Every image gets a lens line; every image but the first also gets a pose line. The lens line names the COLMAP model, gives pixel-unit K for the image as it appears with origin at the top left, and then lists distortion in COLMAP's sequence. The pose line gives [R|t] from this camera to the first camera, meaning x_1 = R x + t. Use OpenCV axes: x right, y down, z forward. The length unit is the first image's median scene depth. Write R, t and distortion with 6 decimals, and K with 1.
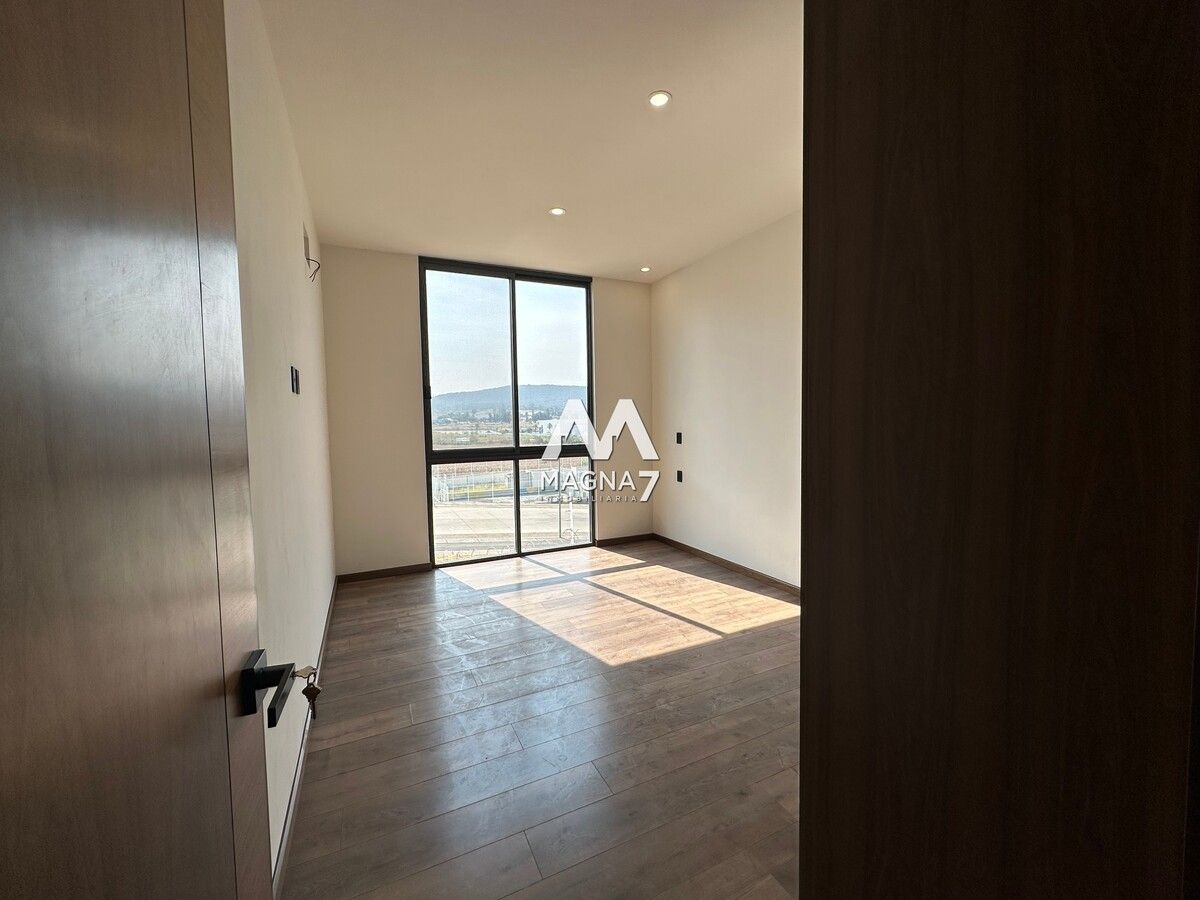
lens RADIAL K [[477.5, 0, 599.0], [0, 477.5, 446.1], [0, 0, 1]] dist [-0.000930, -0.000201]
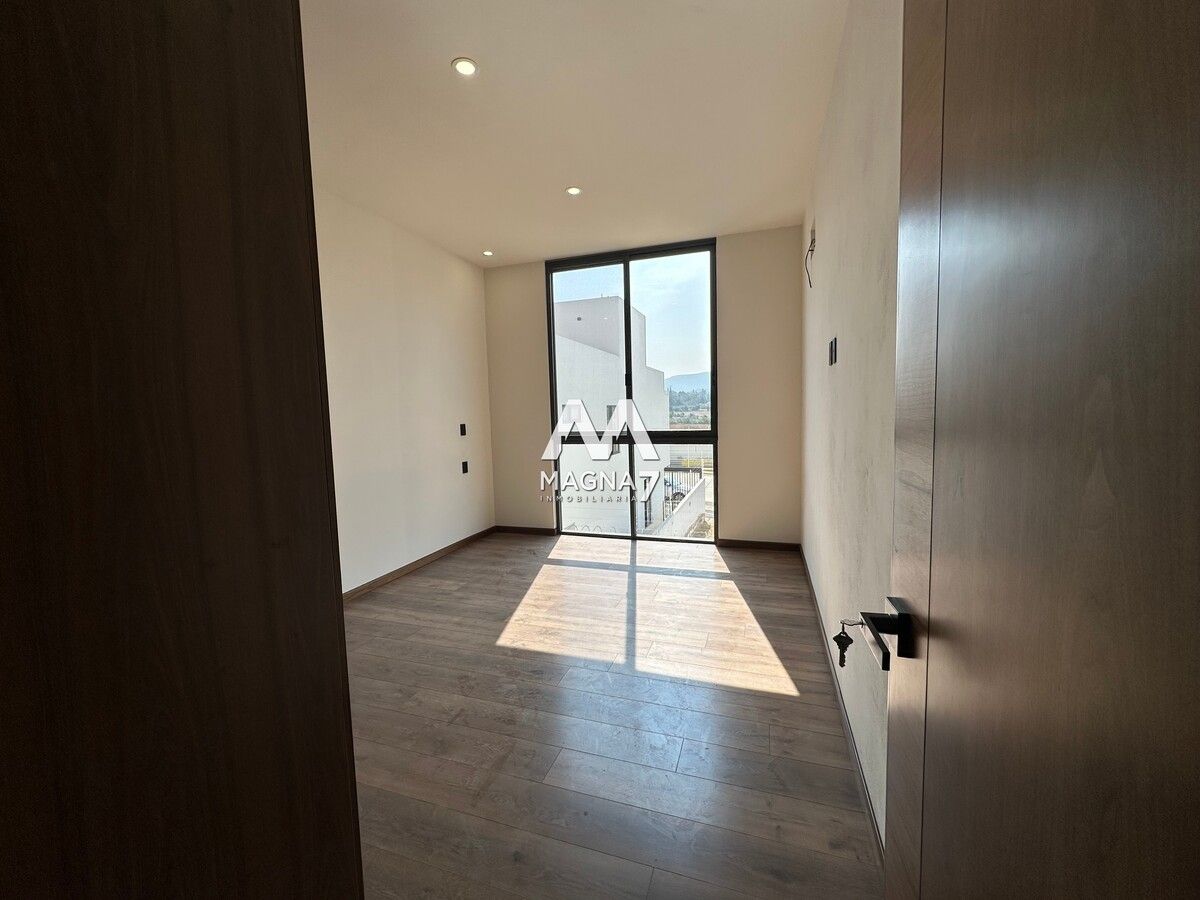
lens RADIAL K [[477.5, 0, 598.5], [0, 477.5, 452.4], [0, 0, 1]] dist [-0.000930, -0.000201]
pose [[0.708144, 0.062986, -0.703253, 0.630280], [-0.021752, 0.997487, 0.067435, -0.025480], [0.705733, -0.032457, 0.707734, 0.307680]]
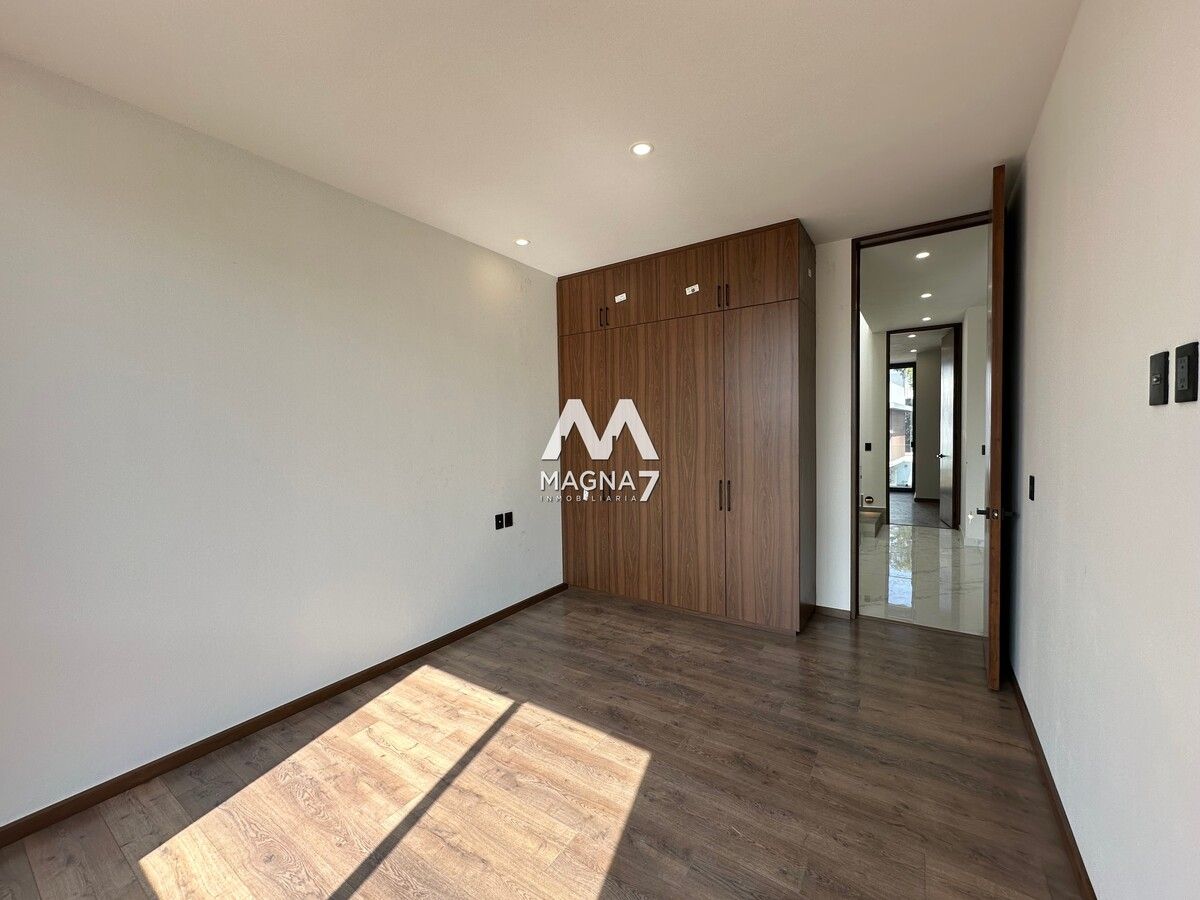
lens RADIAL K [[477.5, 0, 601.8], [0, 477.5, 447.0], [0, 0, 1]] dist [-0.000930, -0.000201]
pose [[-0.502223, -0.006663, 0.864712, -0.455143], [0.064232, 0.996920, 0.044988, -0.080409], [-0.862349, 0.078136, -0.500249, 1.020326]]
